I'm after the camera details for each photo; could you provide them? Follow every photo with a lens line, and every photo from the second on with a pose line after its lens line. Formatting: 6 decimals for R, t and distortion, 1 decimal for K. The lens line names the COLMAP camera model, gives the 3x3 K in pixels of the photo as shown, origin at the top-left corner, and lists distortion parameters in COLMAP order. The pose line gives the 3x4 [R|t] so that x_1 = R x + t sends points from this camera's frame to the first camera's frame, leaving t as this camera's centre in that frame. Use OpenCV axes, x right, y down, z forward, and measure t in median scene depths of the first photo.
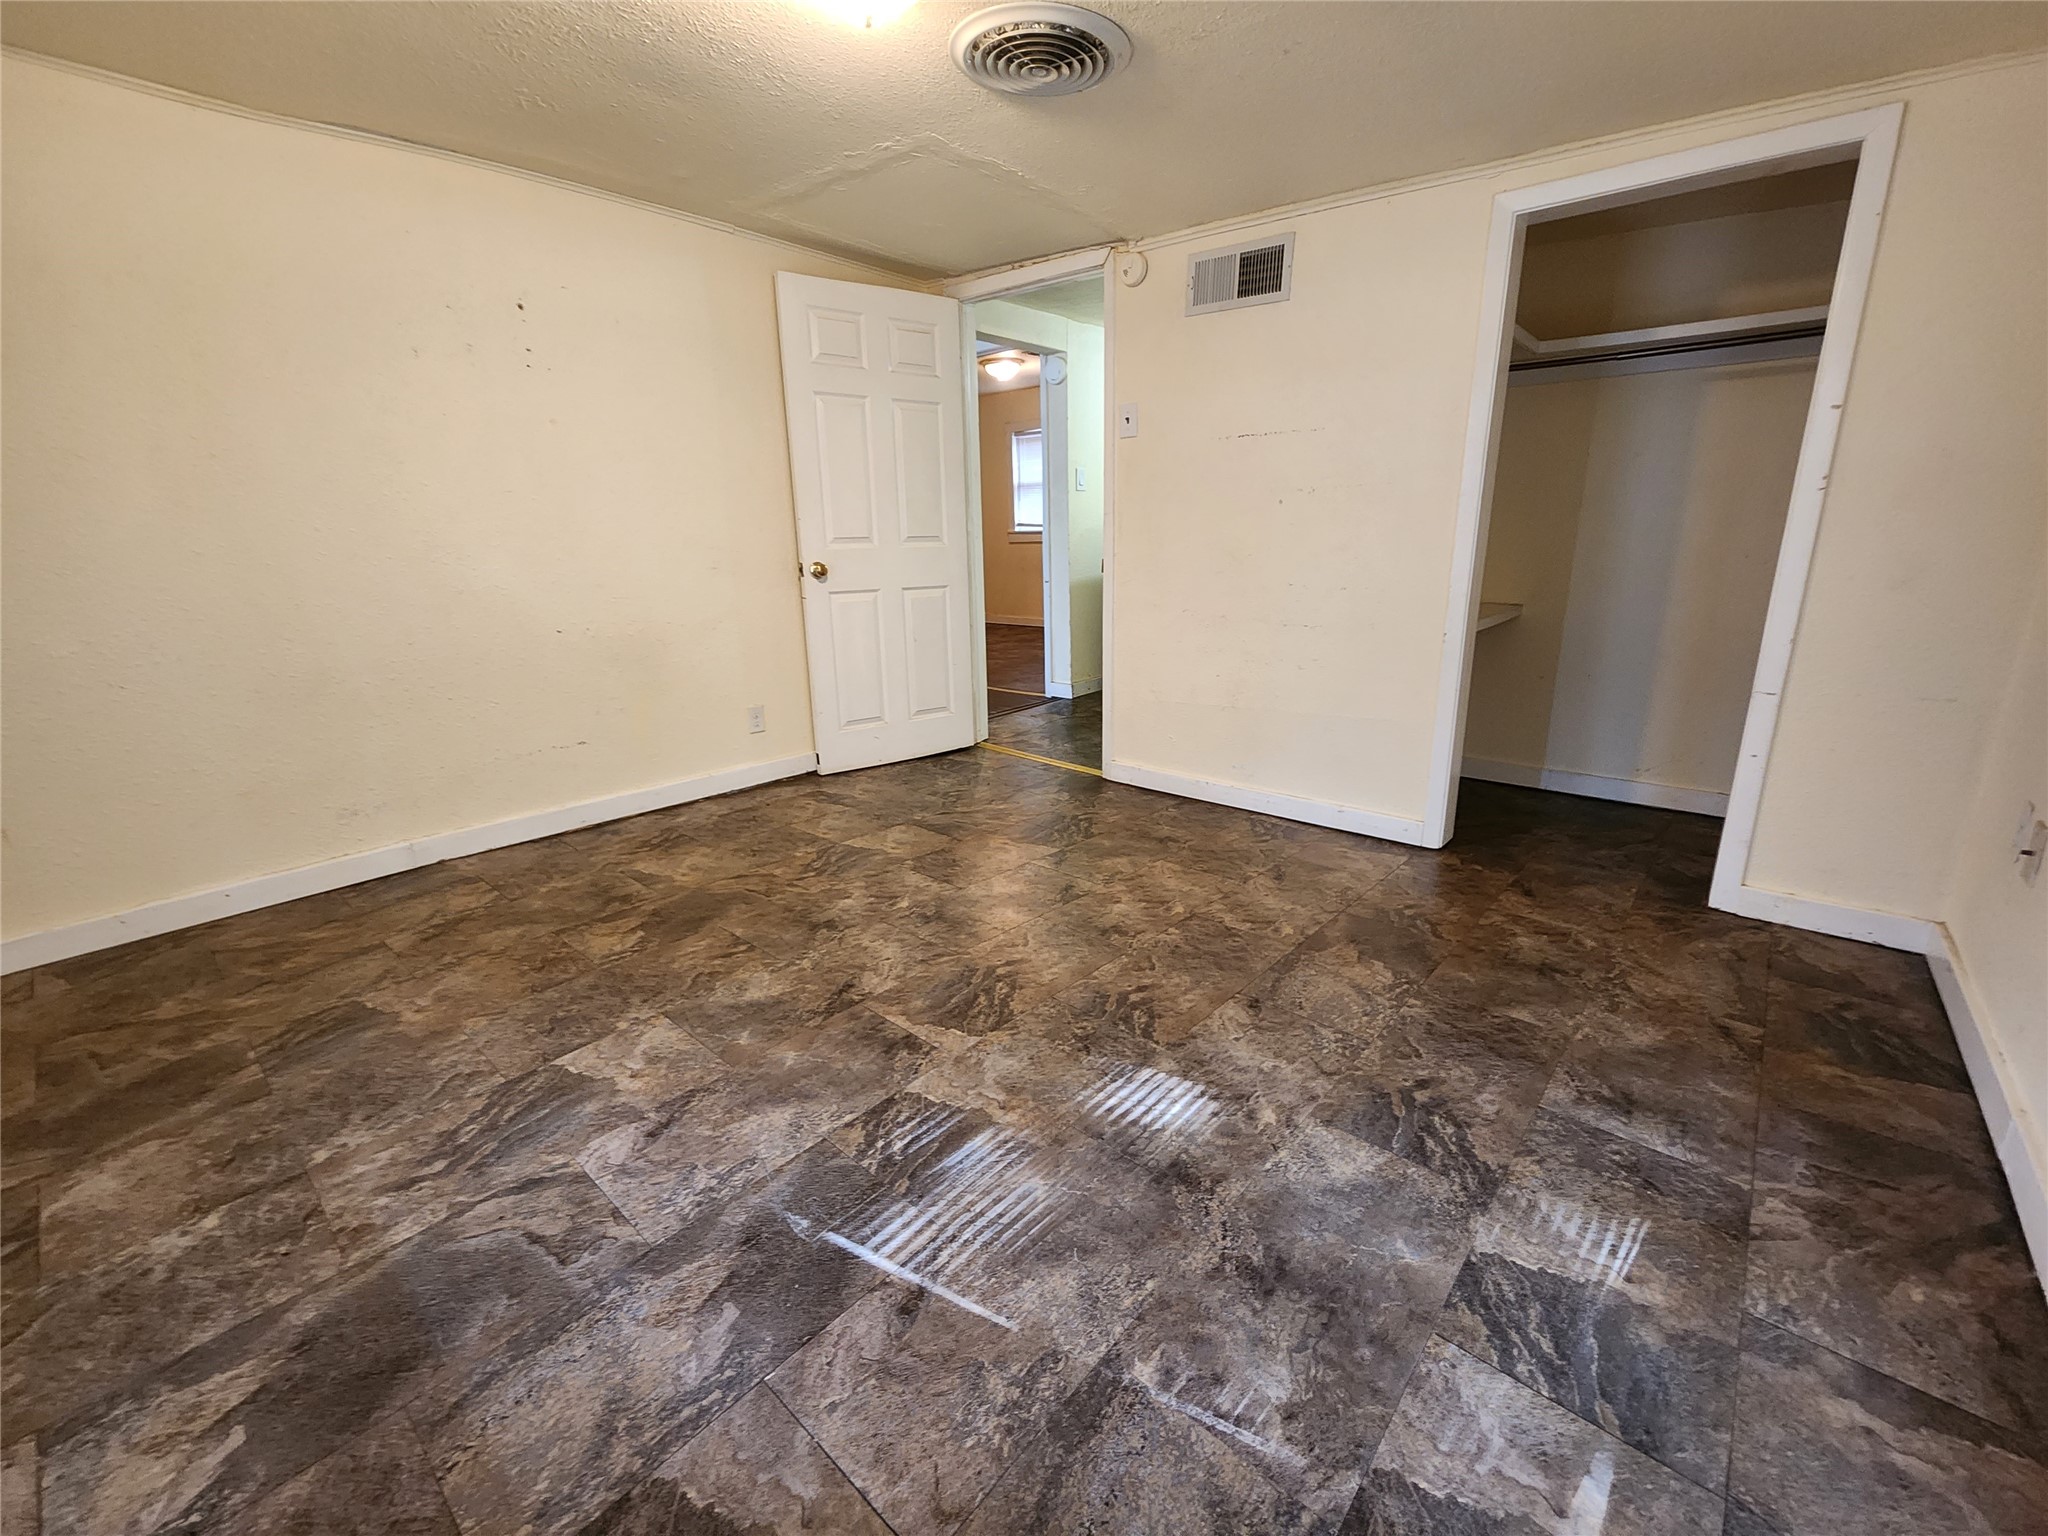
lens RADIAL K [[848.7, 0, 1039.0], [0, 848.7, 767.2], [0, 0, 1]] dist [0.000884, -0.001390]
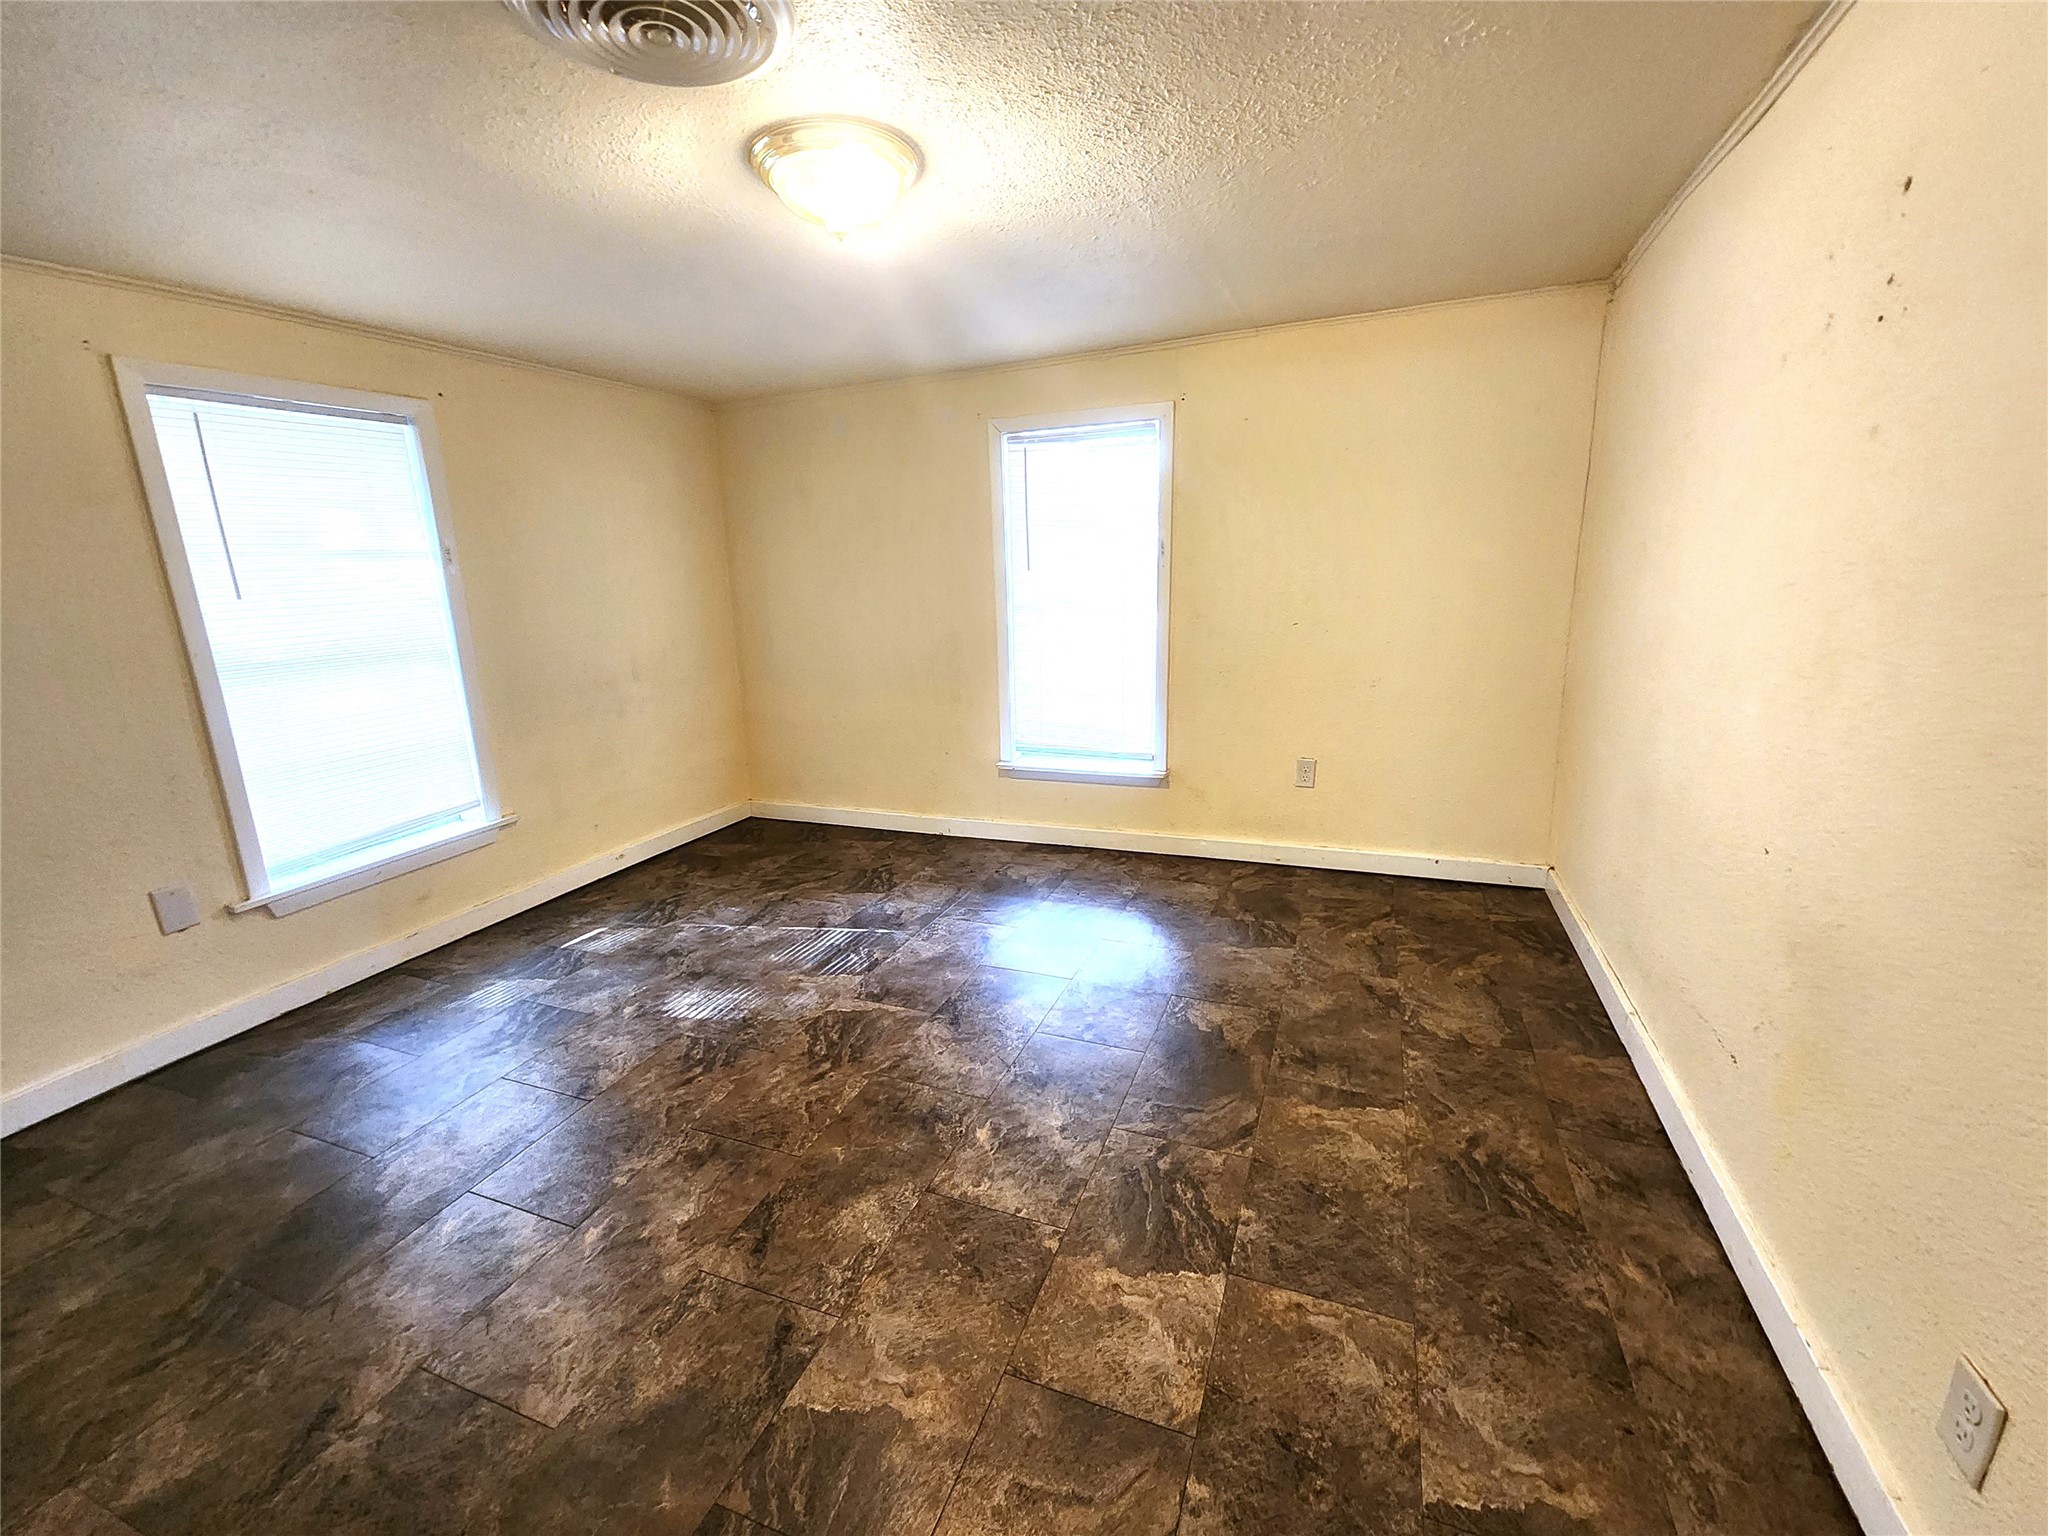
lens RADIAL K [[848.7, 0, 1039.0], [0, 848.7, 767.2], [0, 0, 1]] dist [0.000884, -0.001390]
pose [[-0.939138, 0.116269, -0.323266, 0.005003], [-0.055241, 0.877632, 0.476141, -0.649802], [0.339069, 0.465020, -0.817795, 1.920625]]
